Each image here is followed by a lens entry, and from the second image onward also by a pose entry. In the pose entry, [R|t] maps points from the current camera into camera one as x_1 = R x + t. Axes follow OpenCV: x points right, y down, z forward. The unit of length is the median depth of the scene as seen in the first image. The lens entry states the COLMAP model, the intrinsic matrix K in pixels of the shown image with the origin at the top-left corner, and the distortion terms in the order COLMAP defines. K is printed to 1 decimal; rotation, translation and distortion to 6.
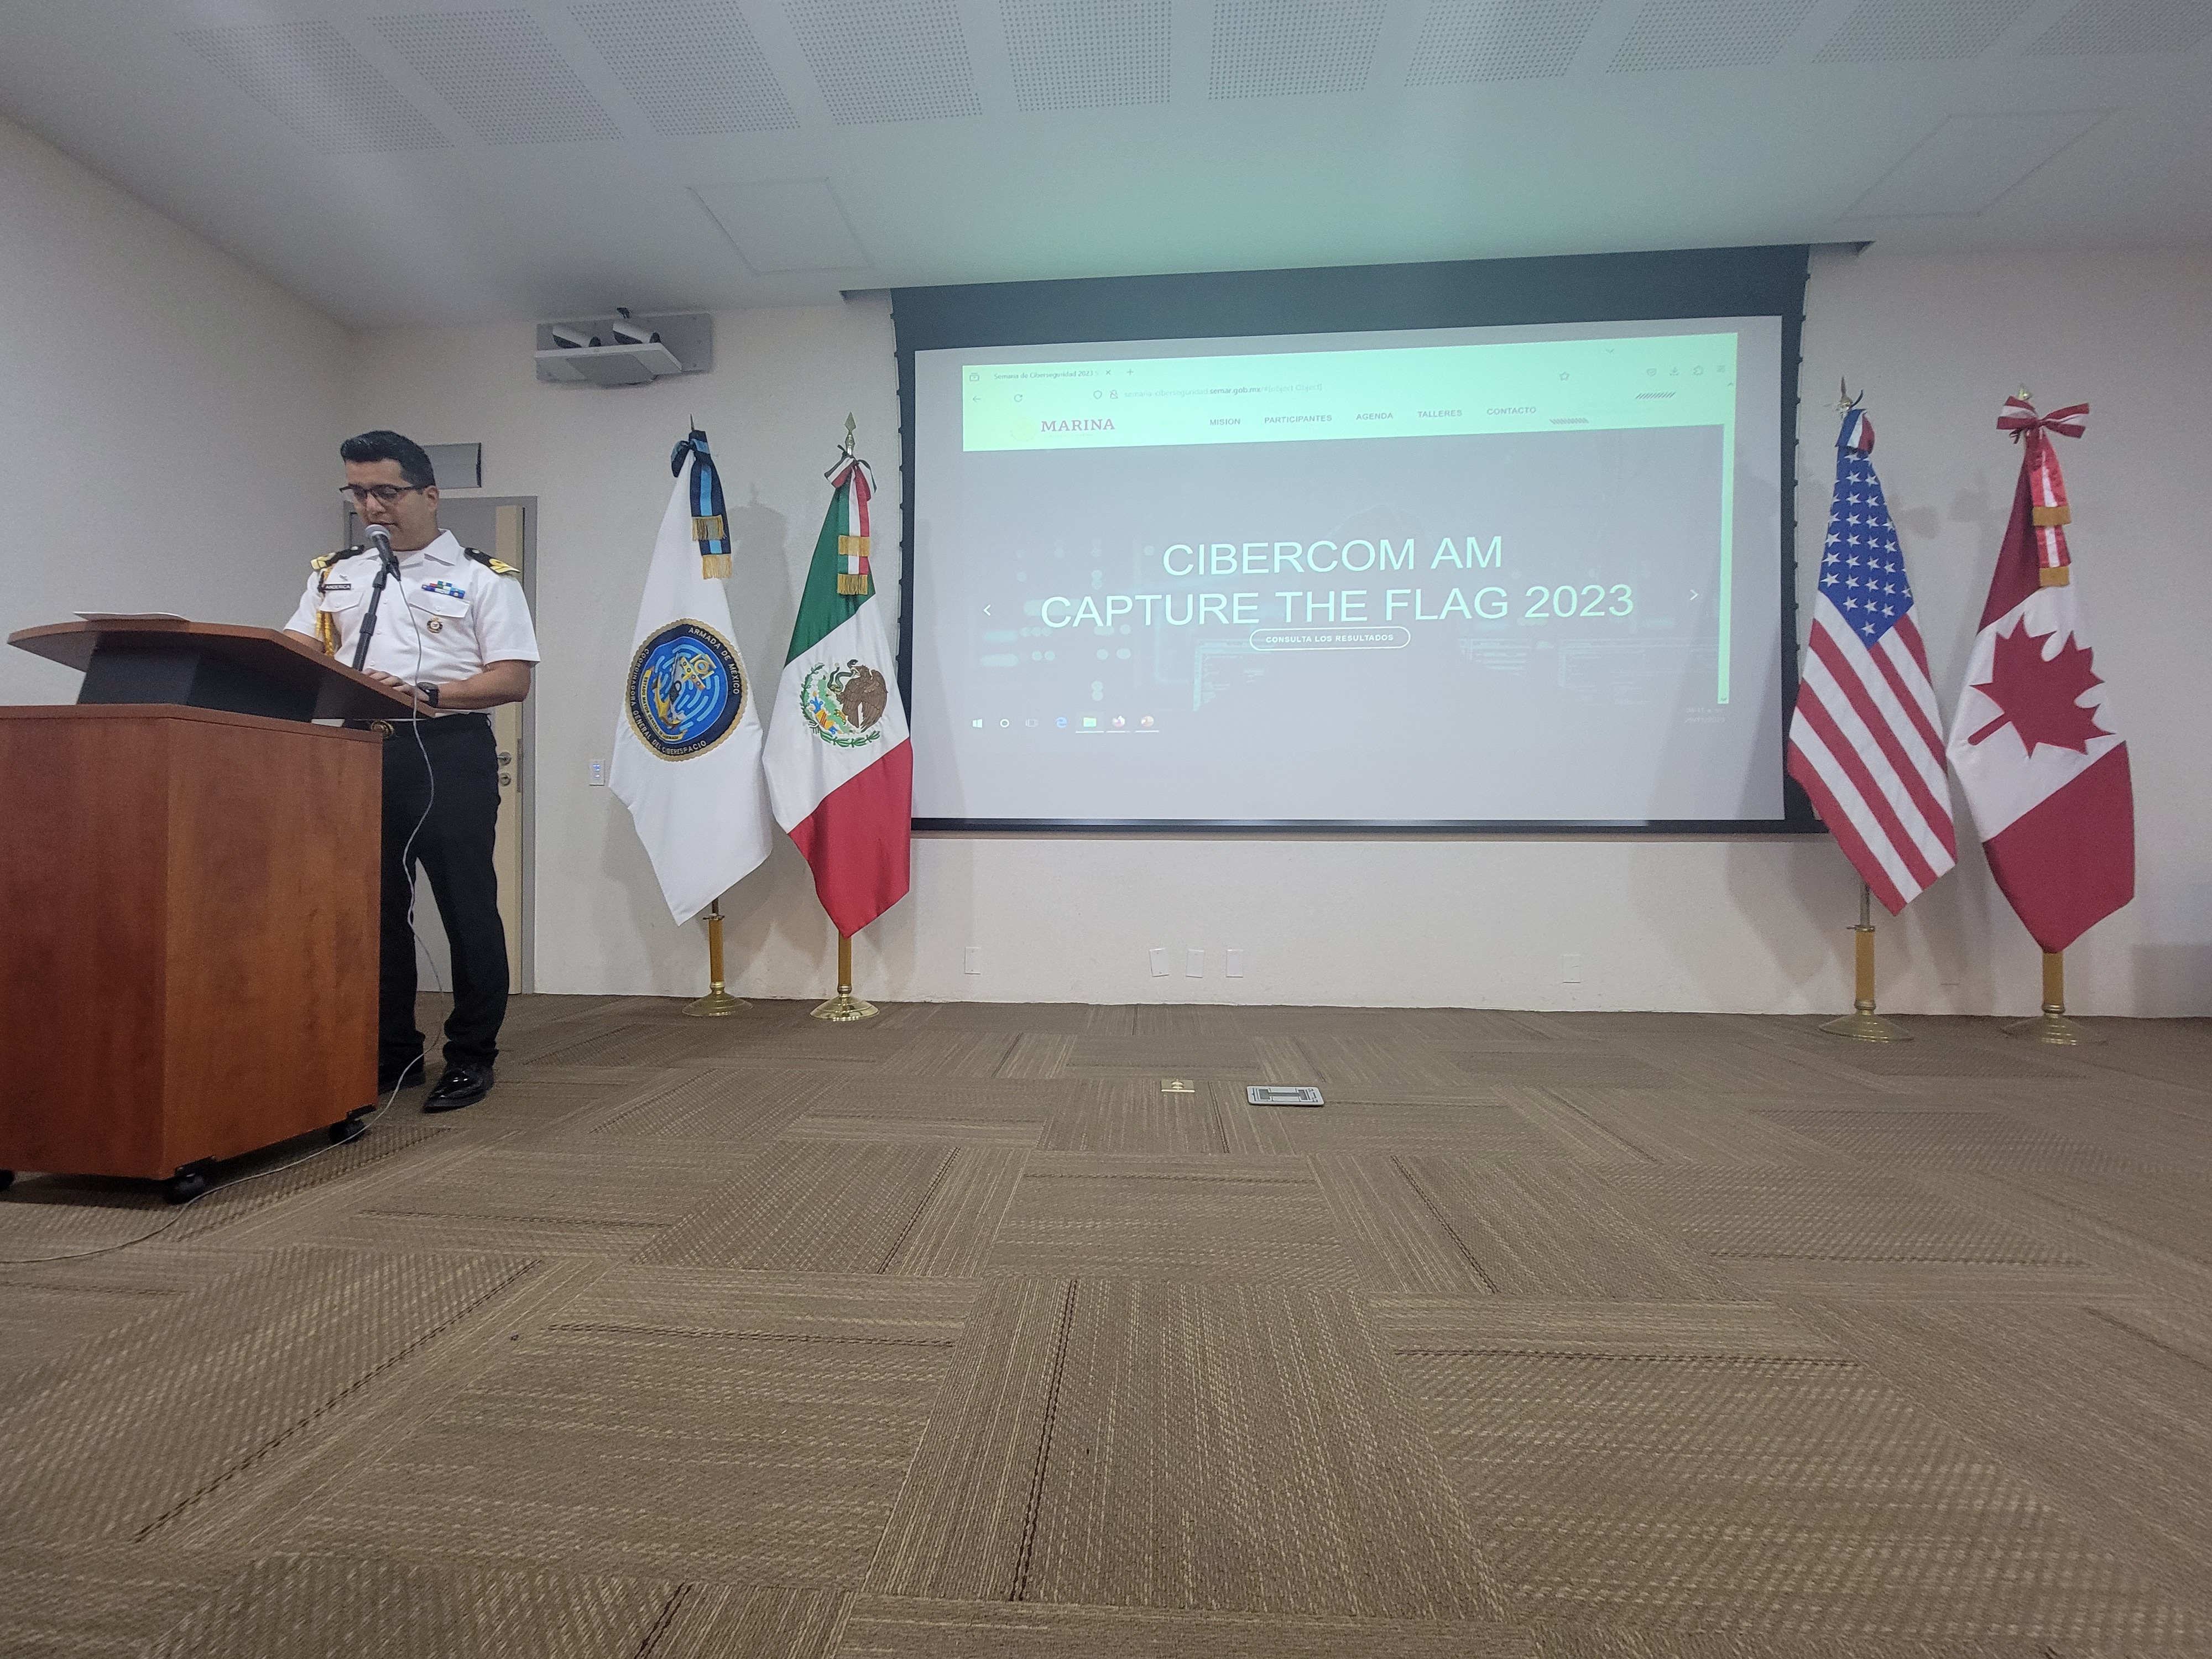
lens RADIAL K [[897.1, 0, 1093.2], [0, 897.1, 837.6], [0, 0, 1]] dist [0.000682, -0.002214]
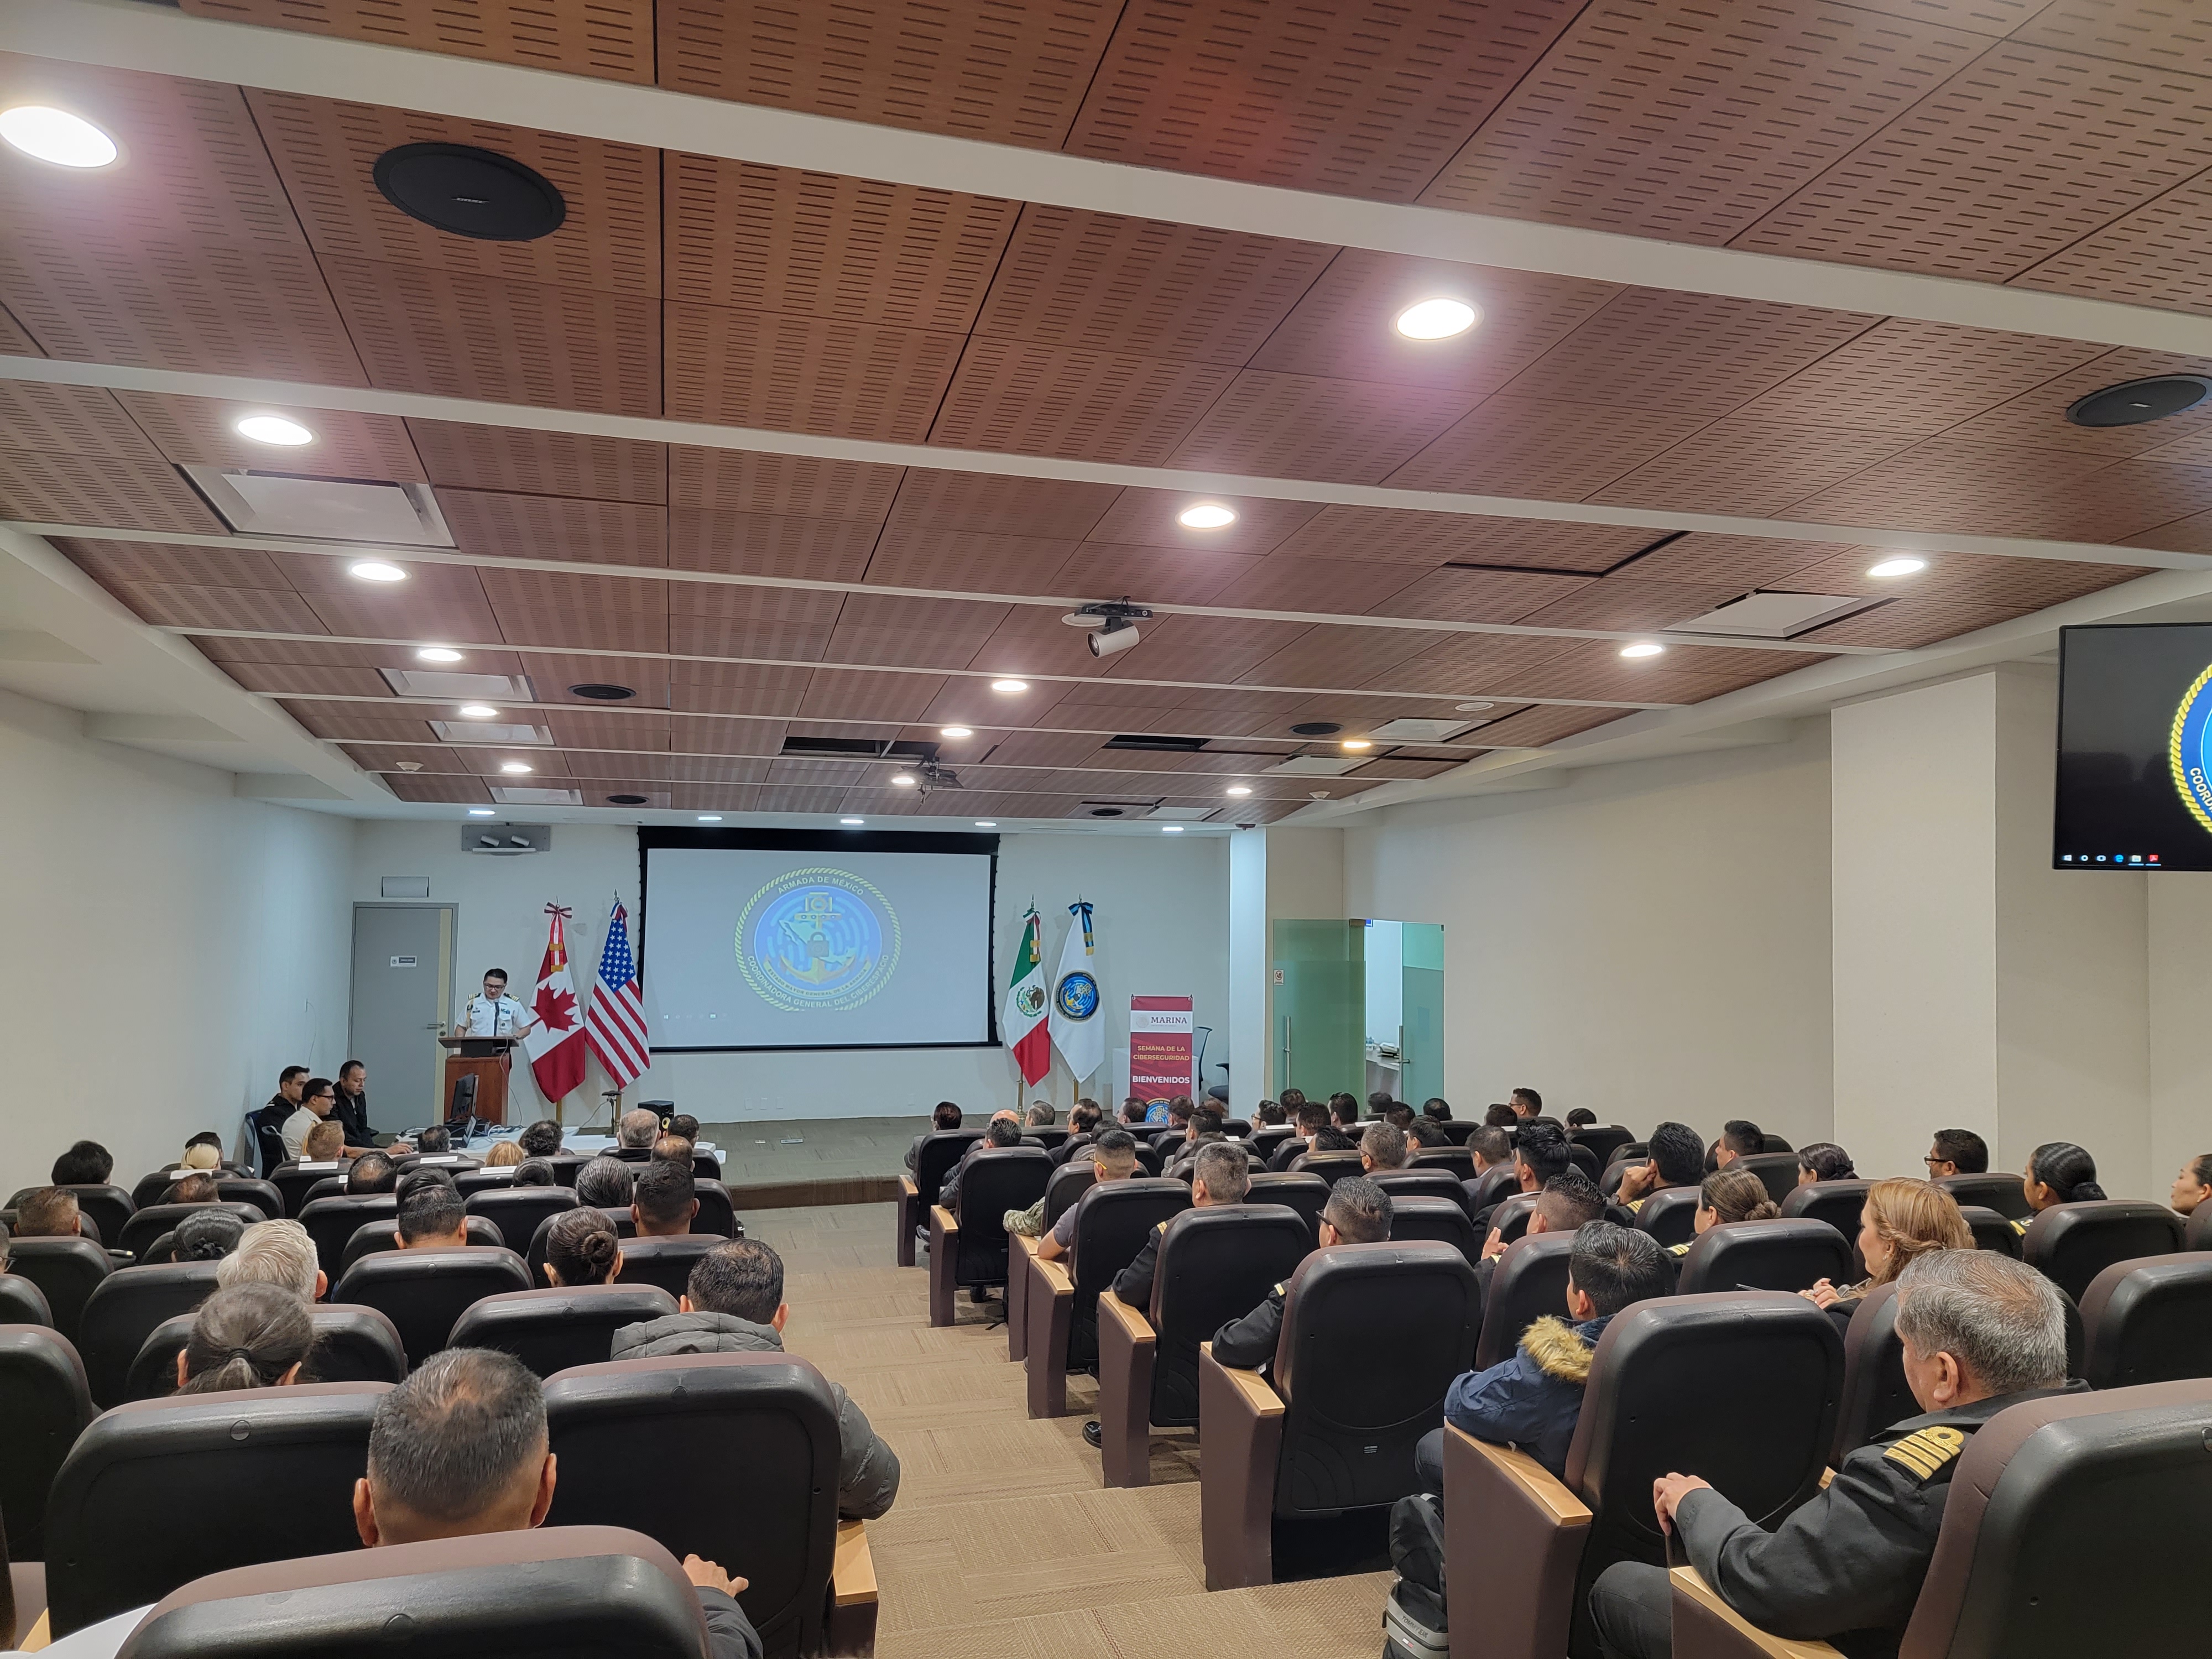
lens RADIAL K [[1543.4, 0, 1127.9], [0, 1543.4, 825.3], [0, 0, 1]] dist [0.075678, -0.063720]
pose [[0.934990, 0.024437, 0.353831, -0.515399], [-0.012761, 0.999295, -0.035295, -0.525373], [-0.354445, 0.028486, 0.934643, -3.625954]]
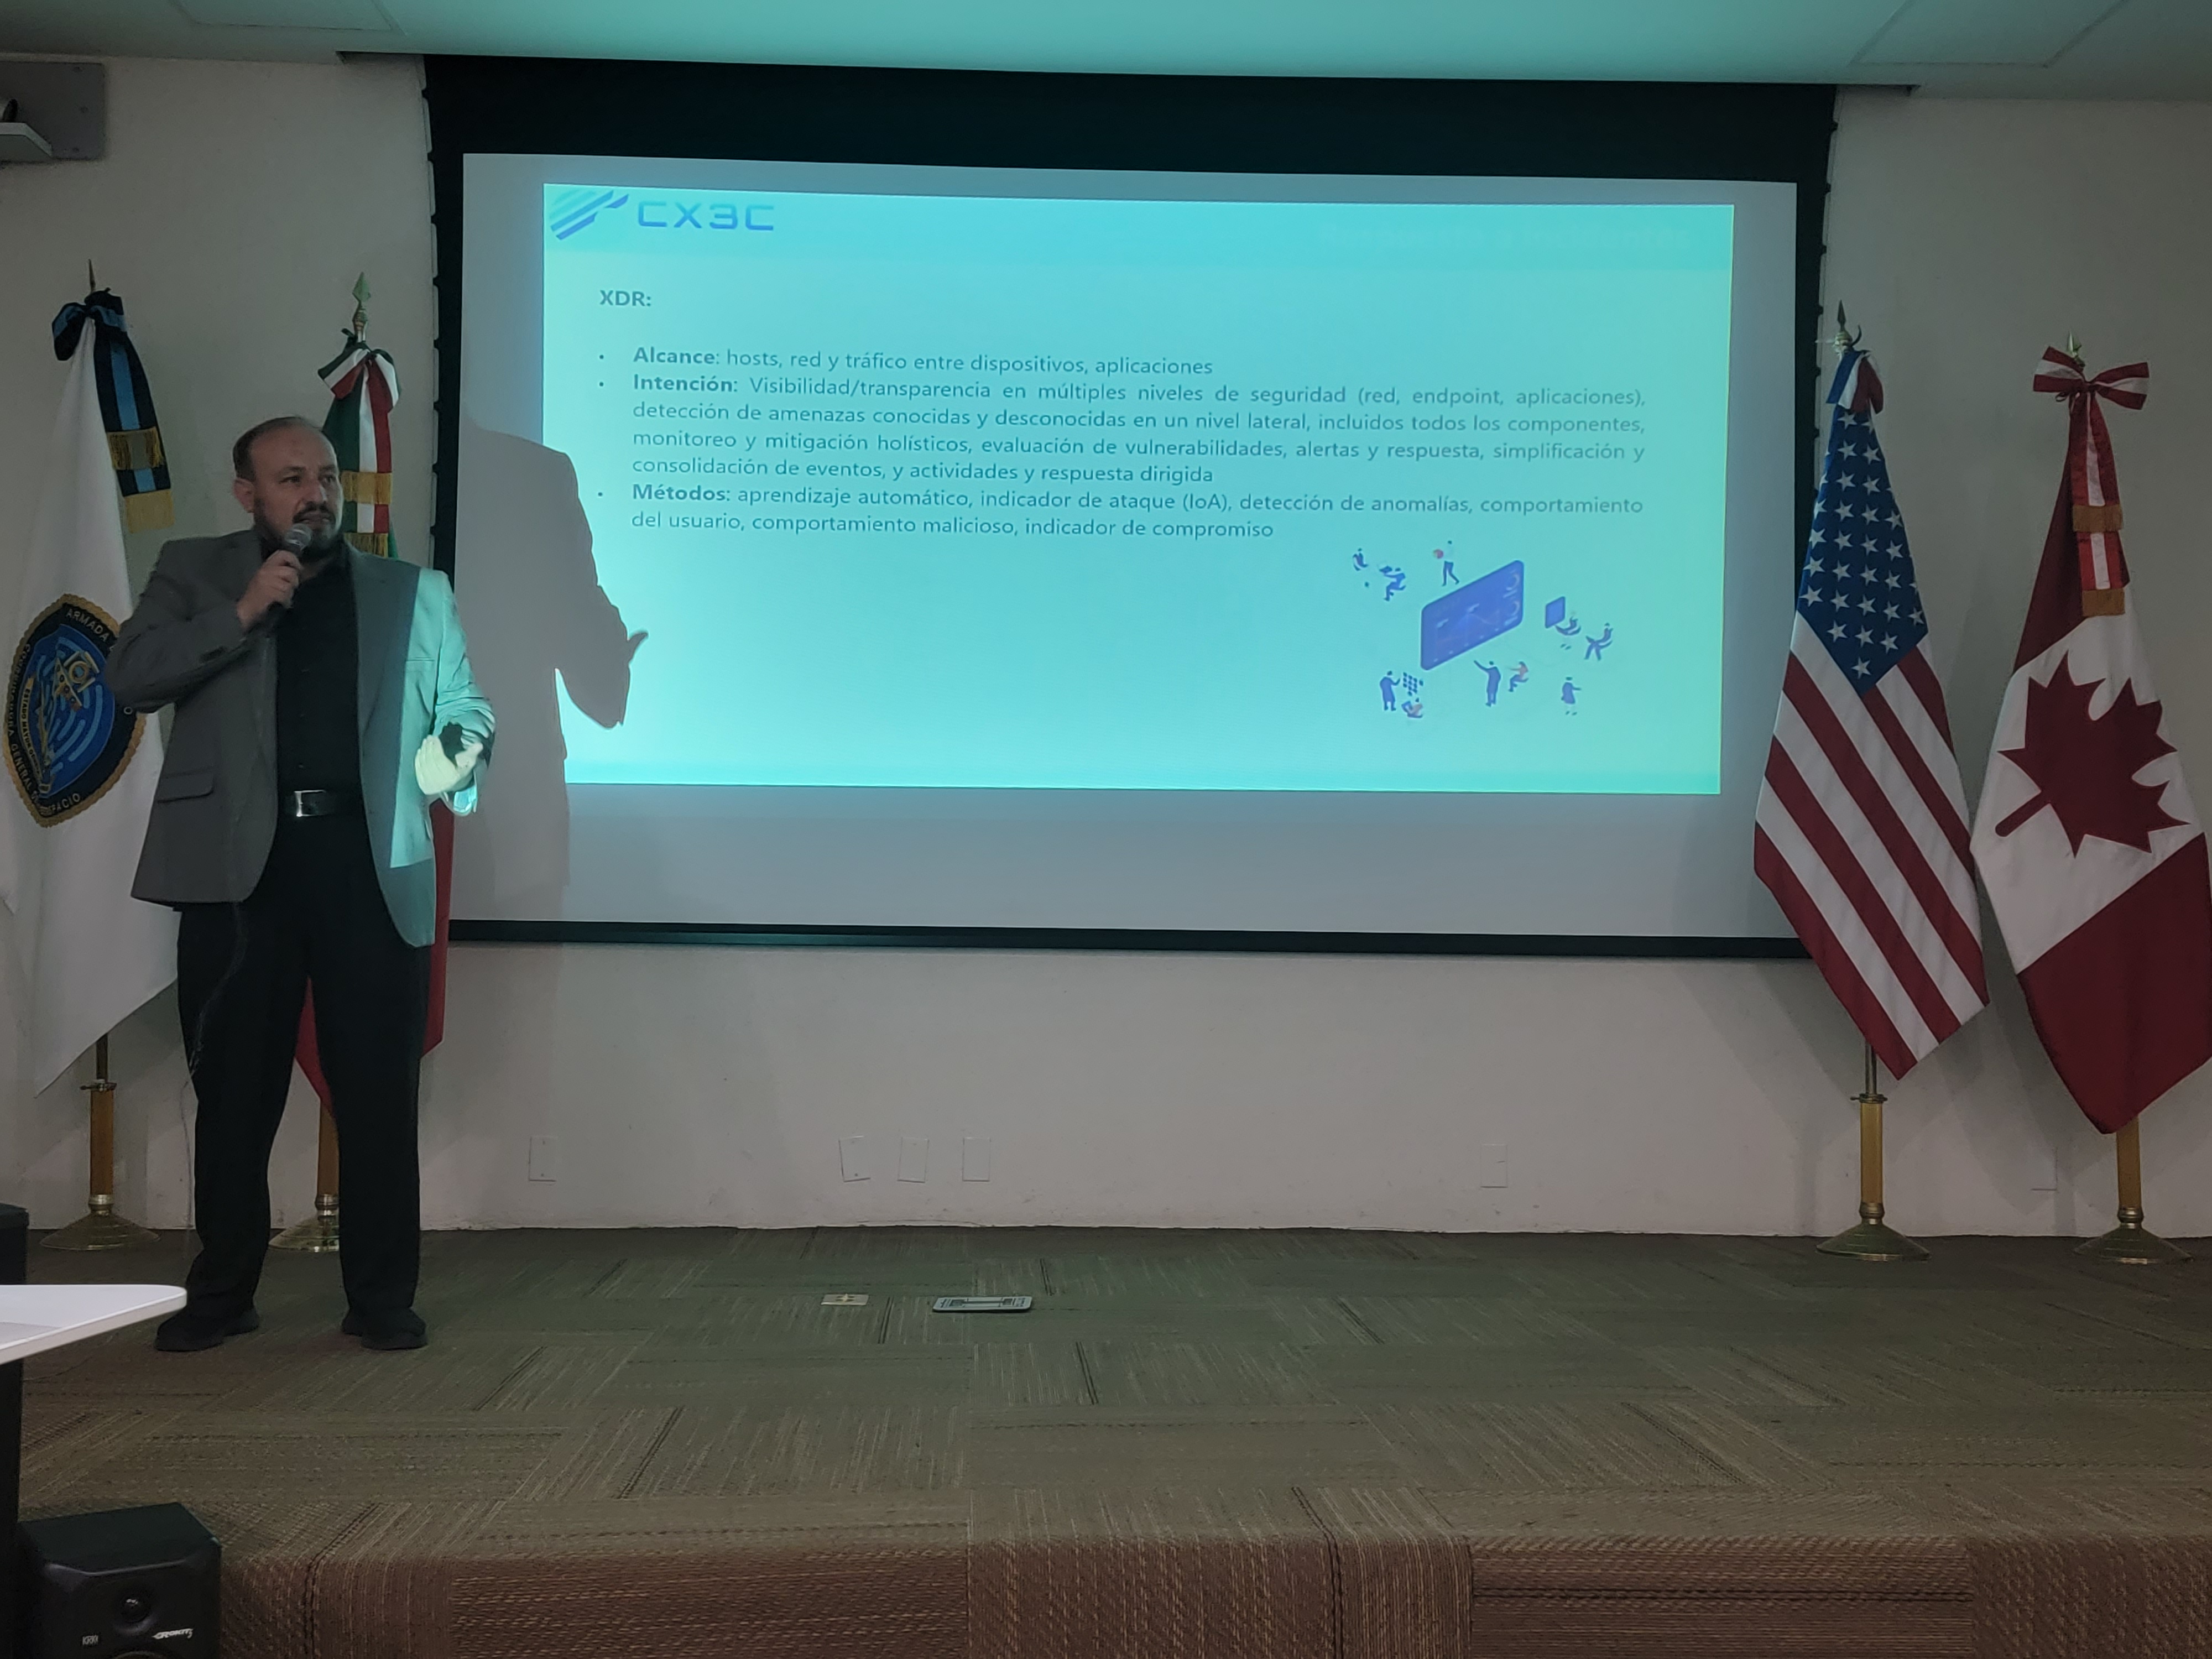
lens RADIAL K [[2369.8, 0, 1088.8], [0, 2369.8, 826.5], [0, 0, 1]] dist [0.070829, -0.038484]
pose [[0.993275, 0.014368, 0.114886, 0.046973], [-0.008422, 0.998608, -0.052073, -0.006044], [-0.115474, 0.050755, 0.992013, -0.703169]]
